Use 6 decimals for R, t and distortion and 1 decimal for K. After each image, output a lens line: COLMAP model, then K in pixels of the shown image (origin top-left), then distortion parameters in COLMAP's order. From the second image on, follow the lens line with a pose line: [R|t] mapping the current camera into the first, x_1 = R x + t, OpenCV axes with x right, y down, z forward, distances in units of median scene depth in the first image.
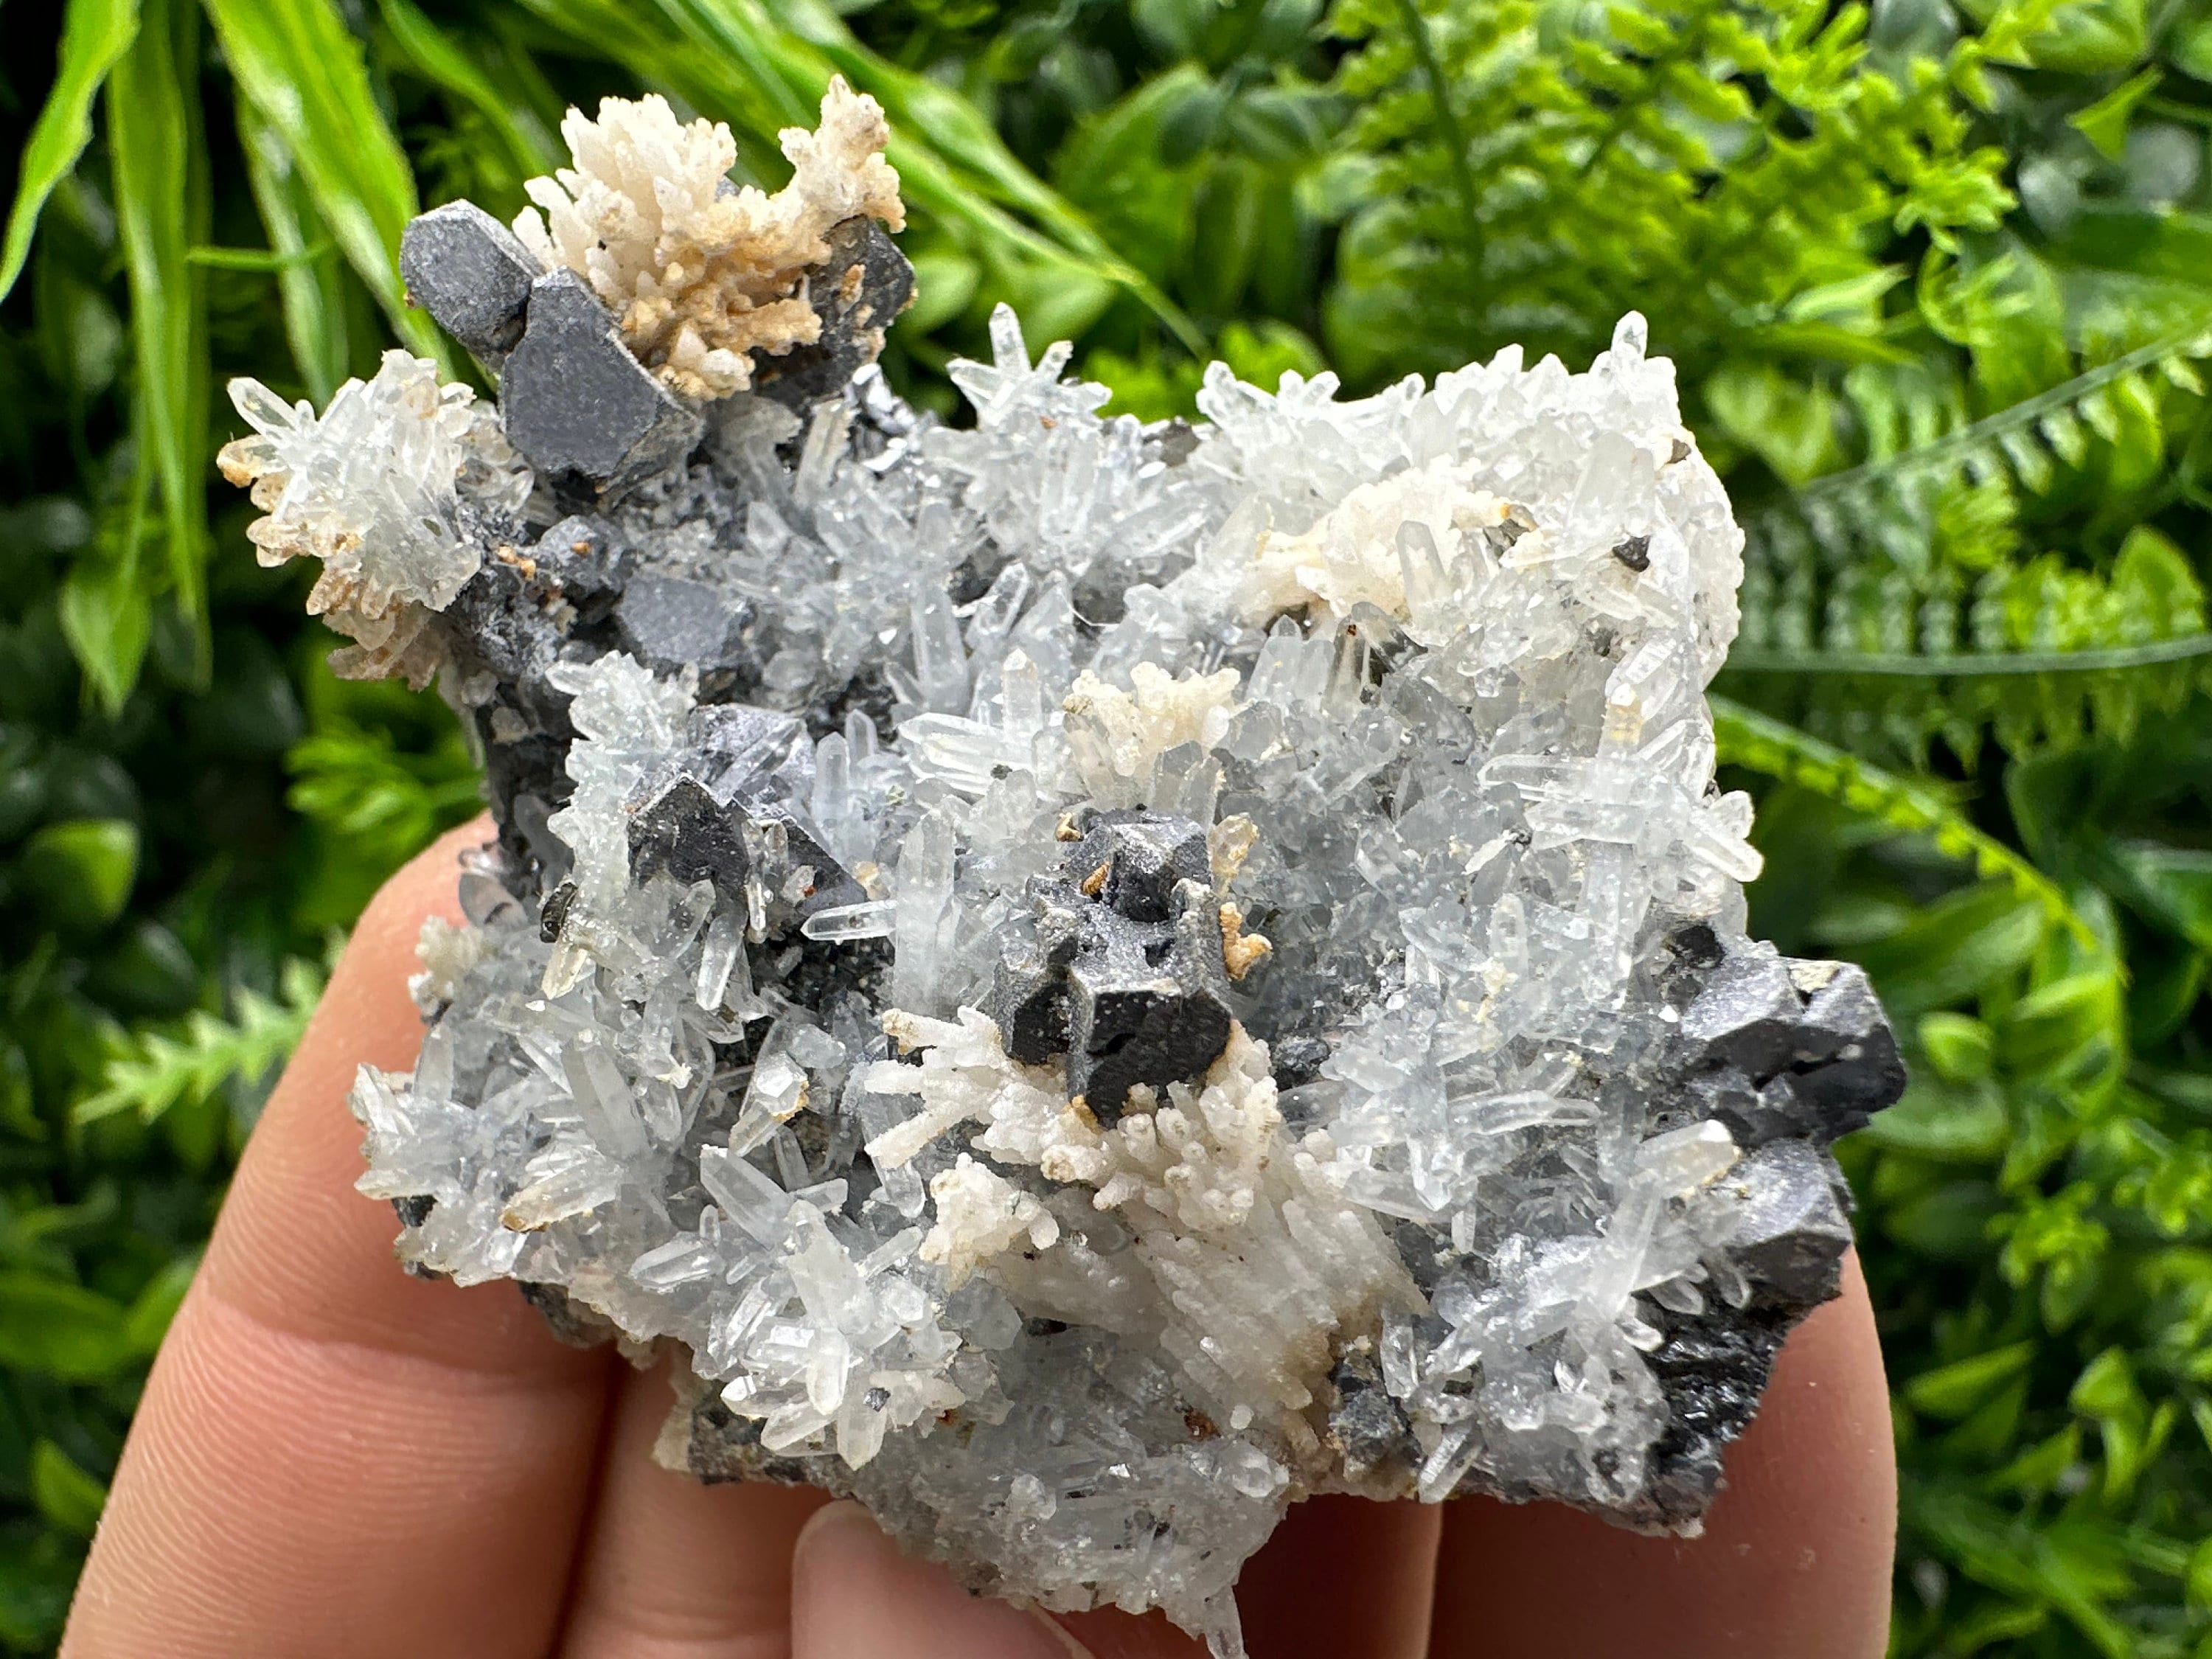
lens RADIAL K [[1616.1, 0, 1024.4], [0, 1616.1, 1015.7], [0, 0, 1]] dist [-0.013799, -0.008505]
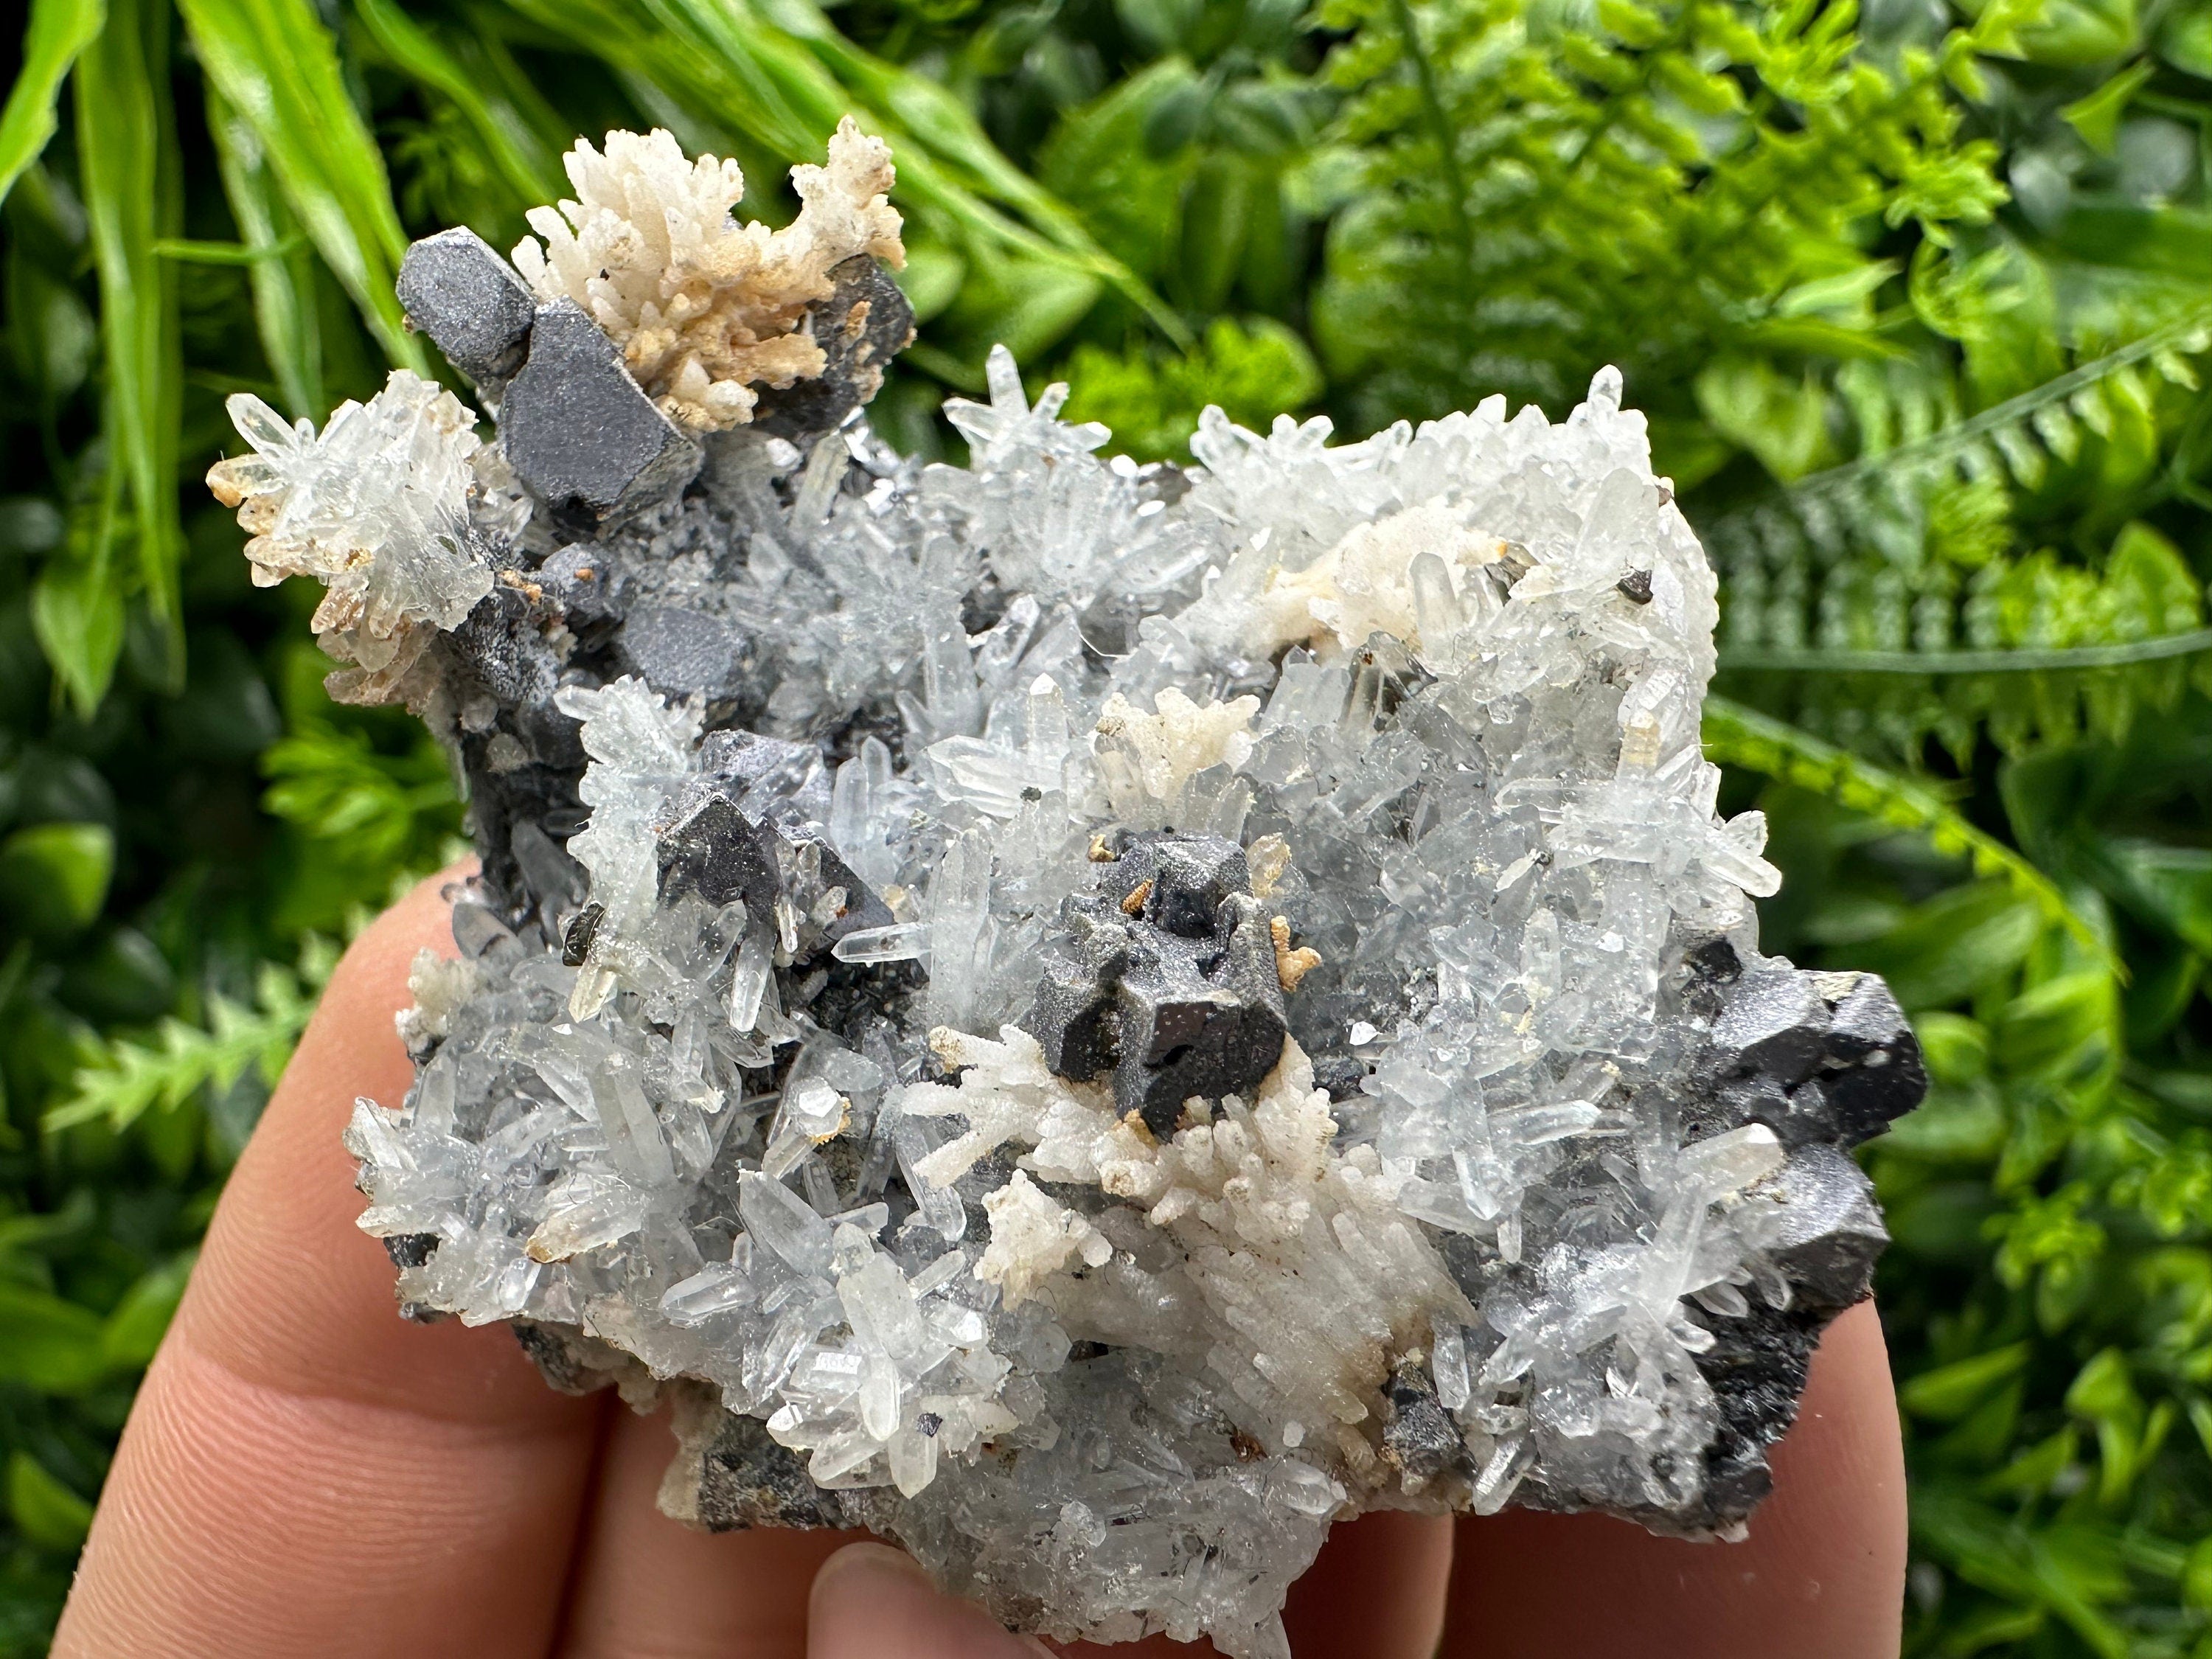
lens RADIAL K [[1616.1, 0, 1024.4], [0, 1616.1, 1015.7], [0, 0, 1]] dist [-0.013799, -0.008505]
pose [[0.997083, -0.007353, 0.075973, -0.096406], [0.010935, 0.998843, -0.046839, 0.033208], [-0.075540, 0.047533, 0.996009, 0.010958]]
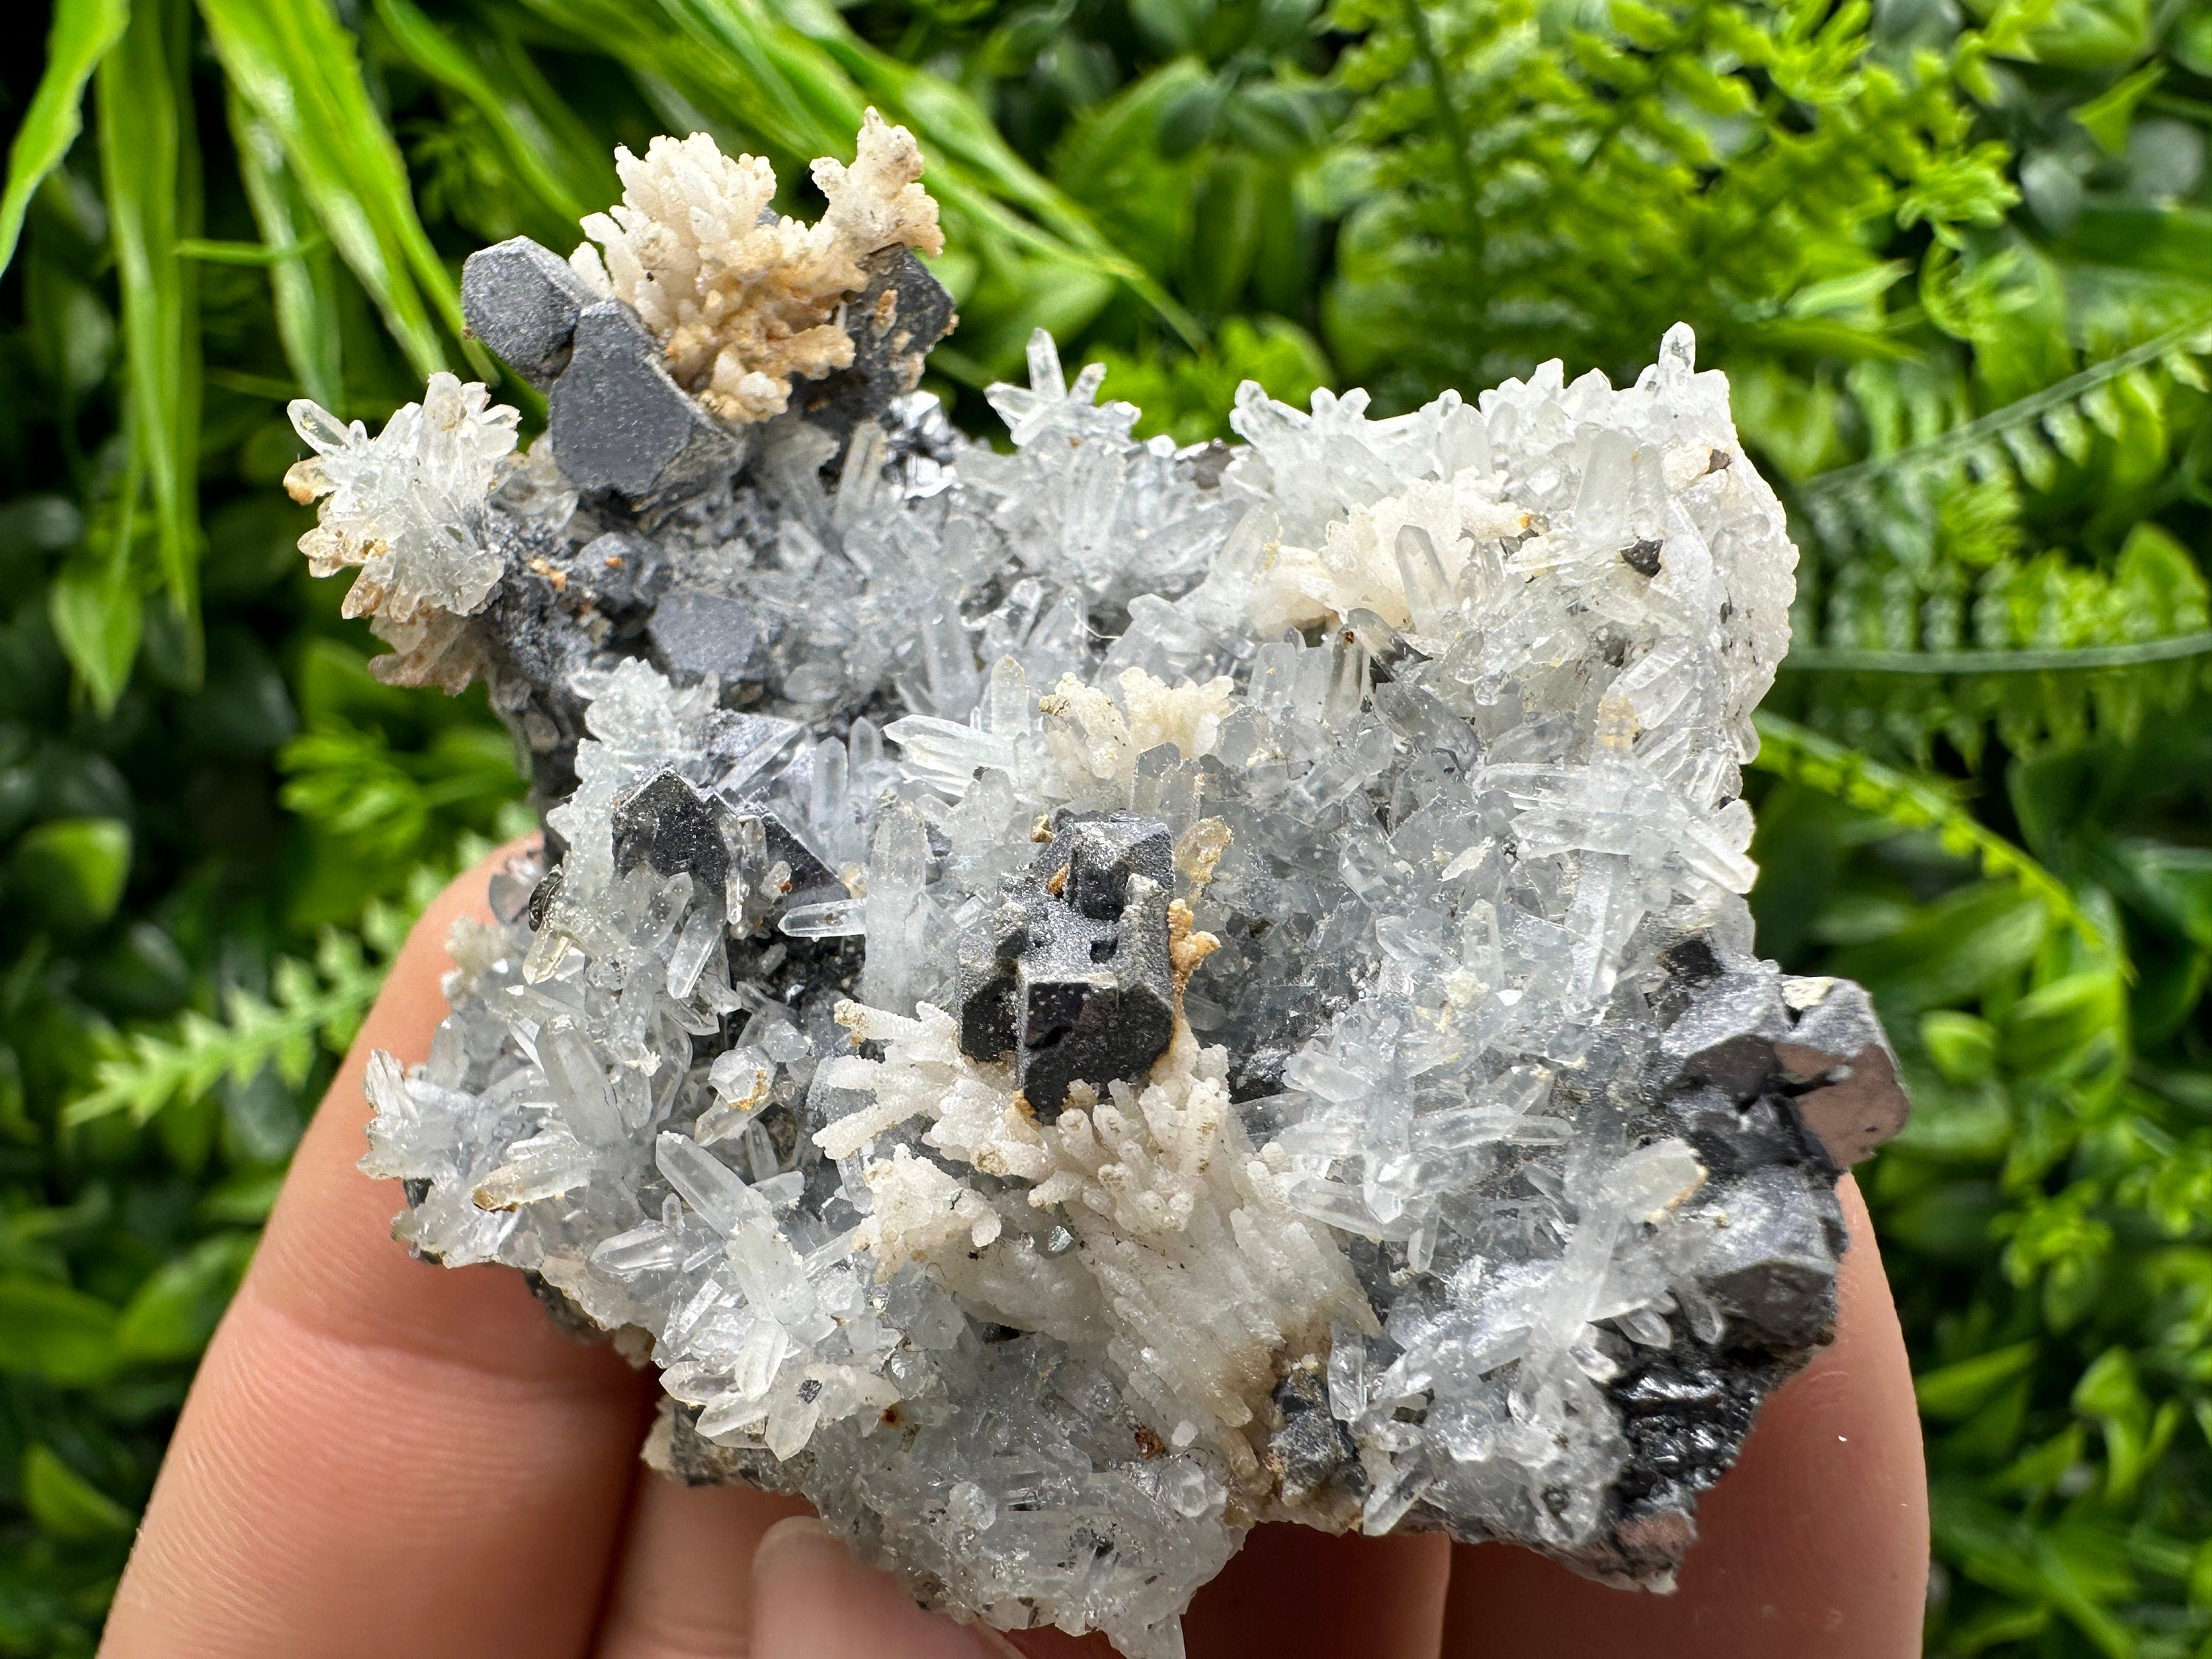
lens RADIAL K [[1621.2, 0, 1024.5], [0, 1621.2, 1014.1], [0, 0, 1]] dist [-0.015417, -0.002483]
pose [[0.992950, 0.031695, -0.114215, 0.131640], [-0.037151, 0.998252, -0.045961, 0.042881], [0.112558, 0.049880, 0.992392, 0.016413]]
